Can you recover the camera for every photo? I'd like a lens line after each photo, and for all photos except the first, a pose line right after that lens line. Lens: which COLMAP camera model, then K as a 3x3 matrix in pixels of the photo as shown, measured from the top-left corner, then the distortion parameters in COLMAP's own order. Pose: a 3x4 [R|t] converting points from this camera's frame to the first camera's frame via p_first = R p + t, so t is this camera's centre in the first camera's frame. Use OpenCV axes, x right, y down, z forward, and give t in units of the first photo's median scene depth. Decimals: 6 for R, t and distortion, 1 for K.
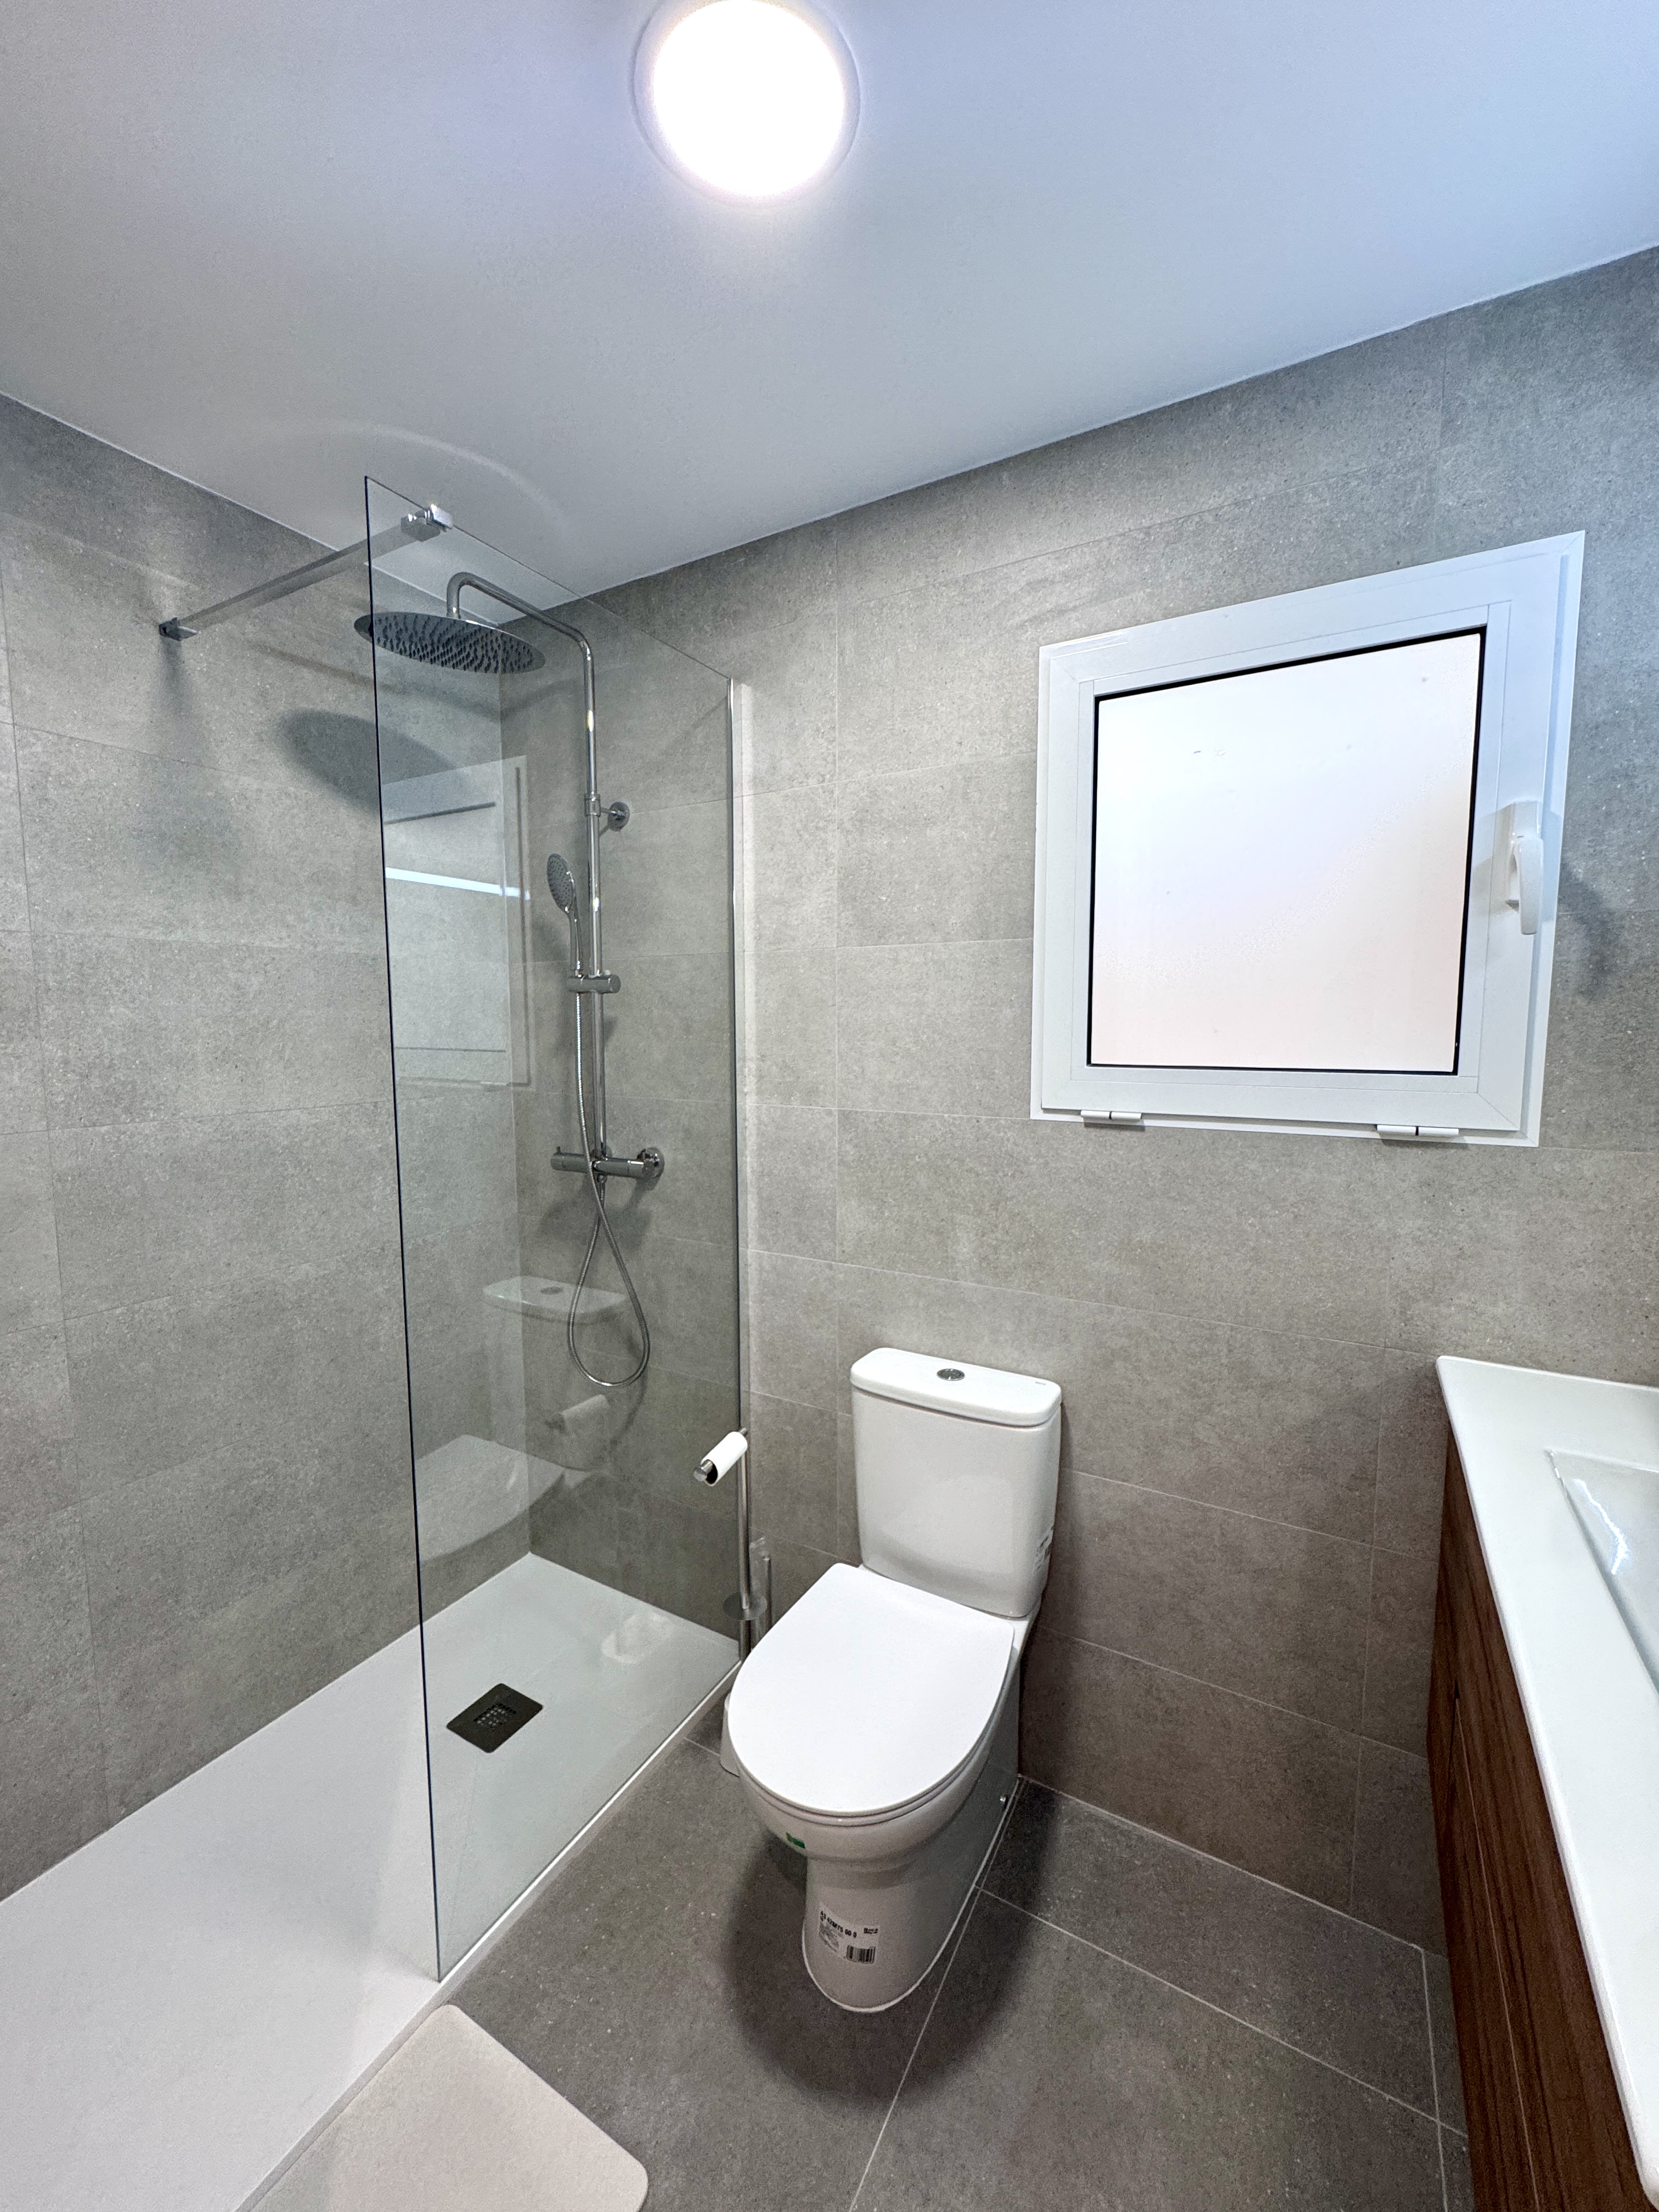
lens RADIAL K [[885.0, 0, 831.3], [0, 885.0, 1105.3], [0, 0, 1]] dist [-0.001911, -0.000362]
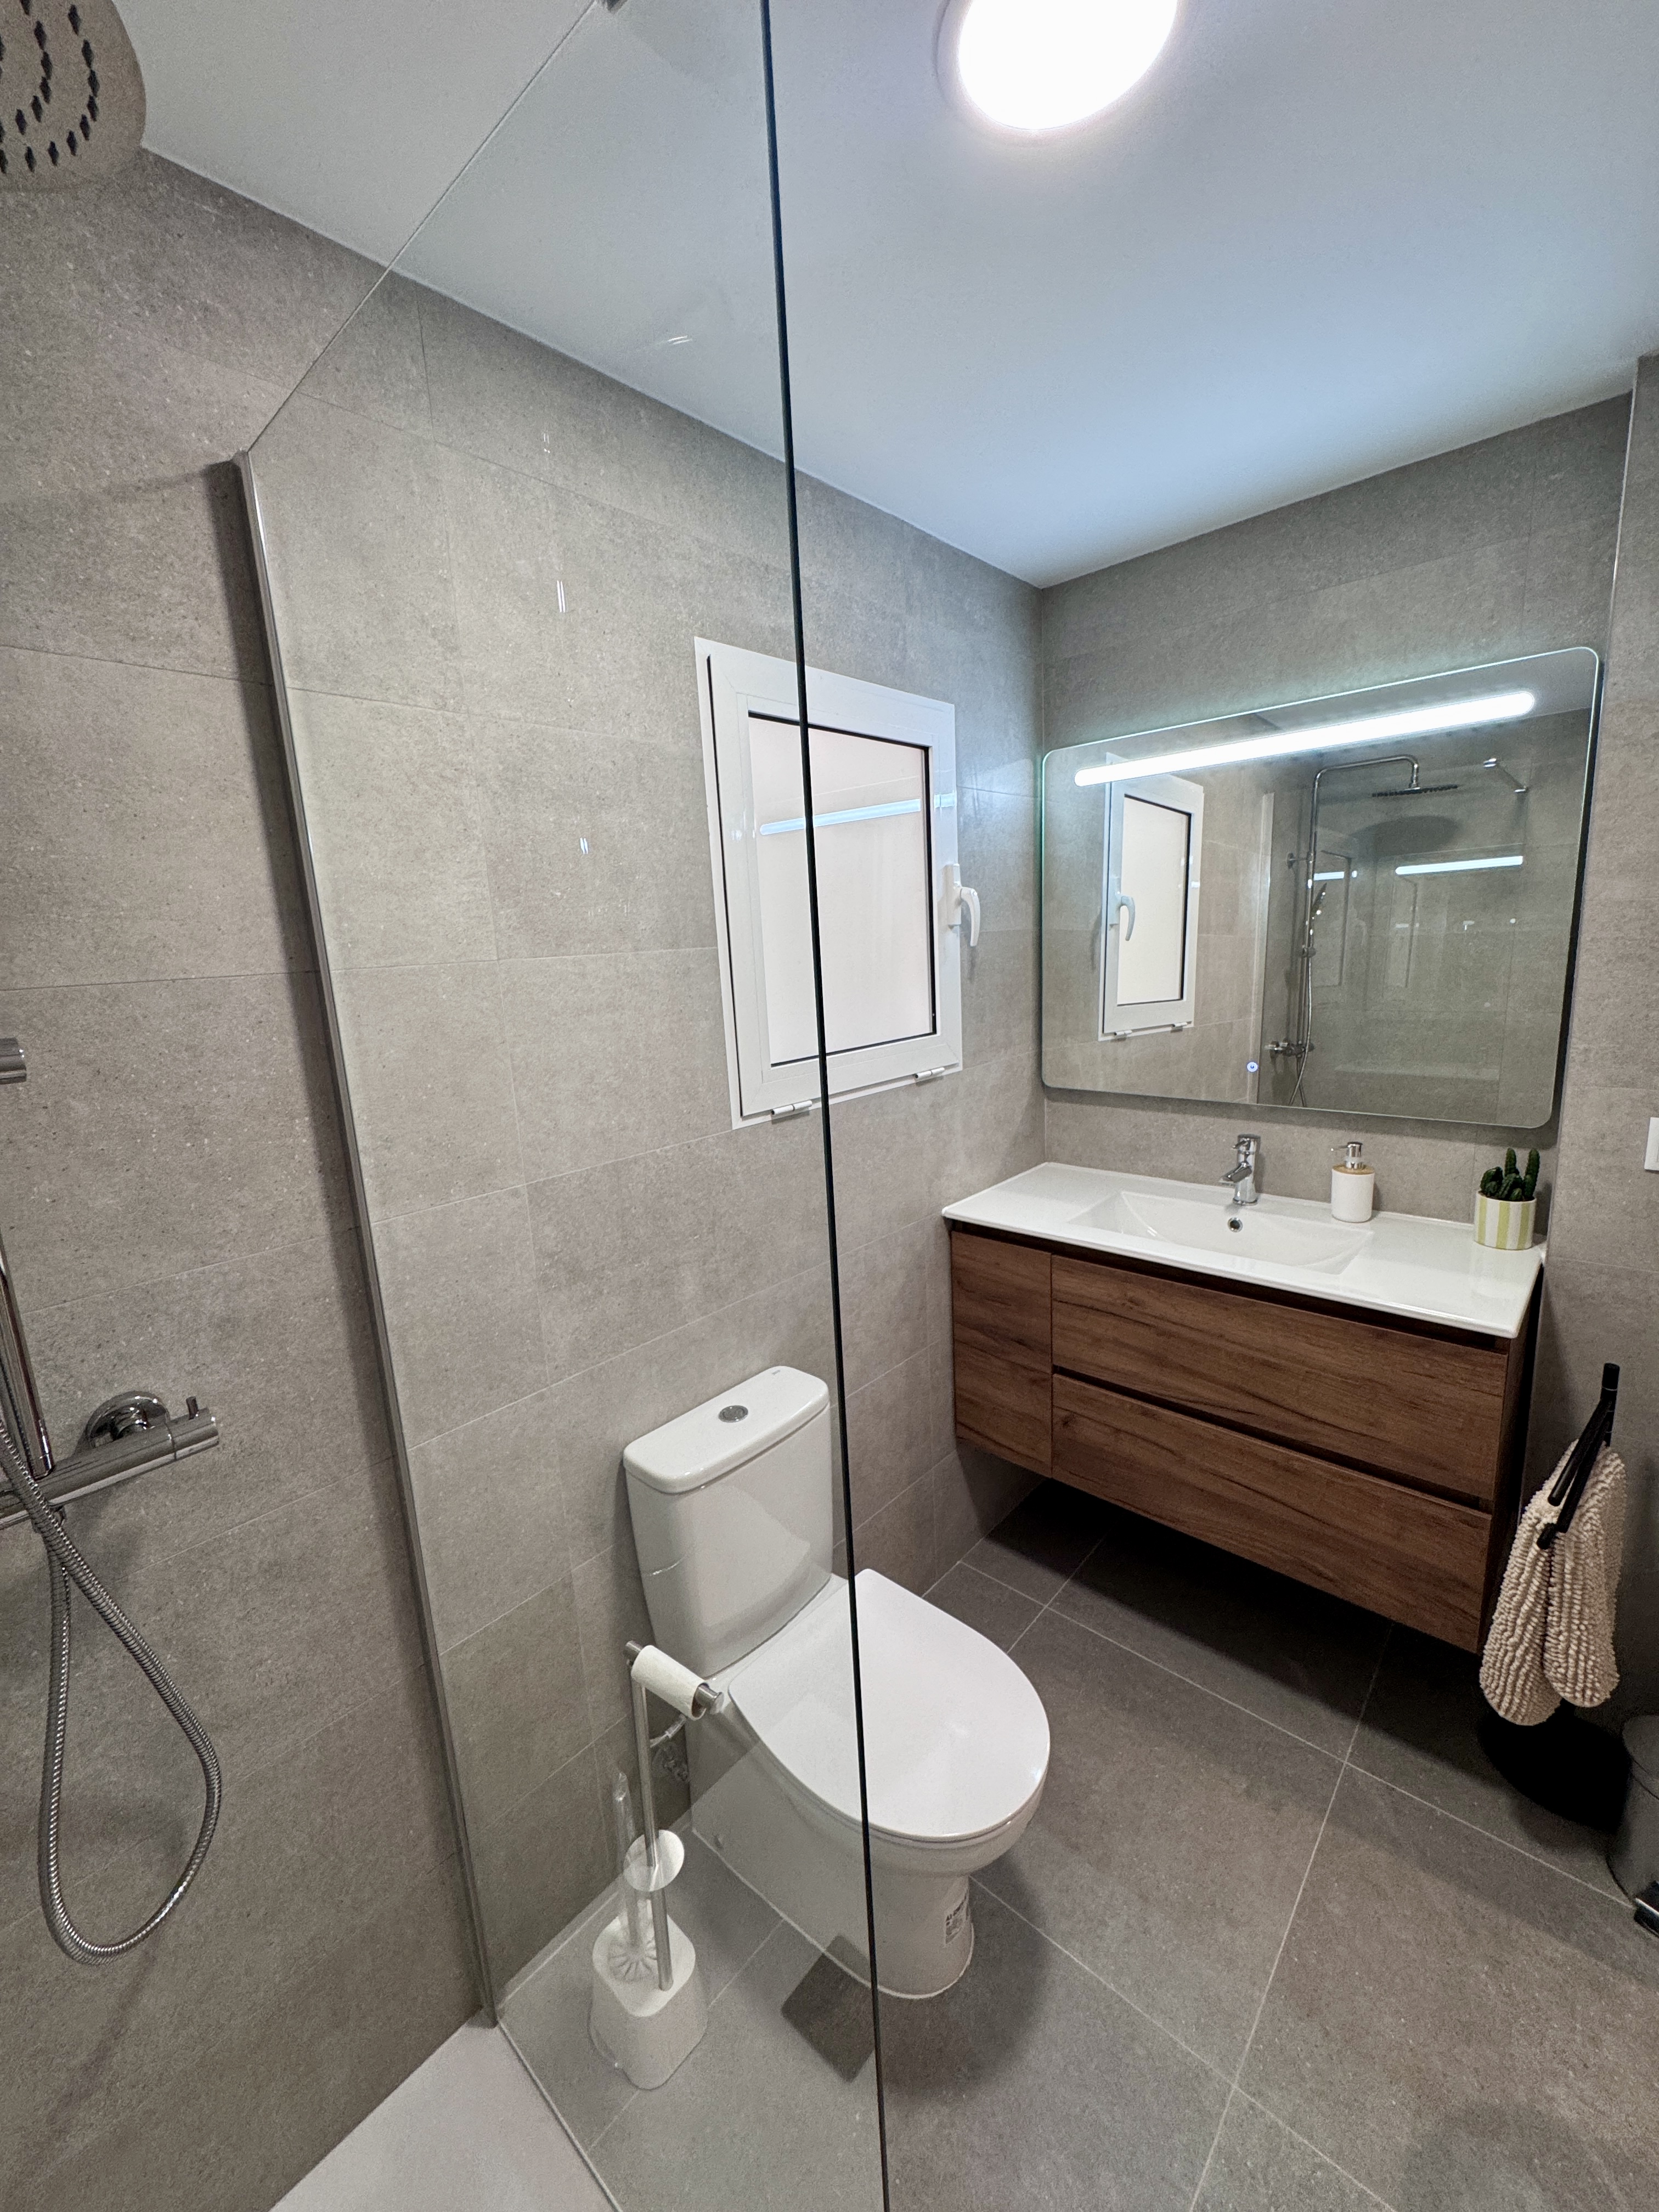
lens RADIAL K [[885.0, 0, 831.3], [0, 885.0, 1105.3], [0, 0, 1]] dist [-0.001911, -0.000362]
pose [[0.210653, -0.193661, 0.958186, -0.658284], [0.147414, 0.975265, 0.164705, -0.149609], [-0.966382, 0.106554, 0.233990, 0.624322]]
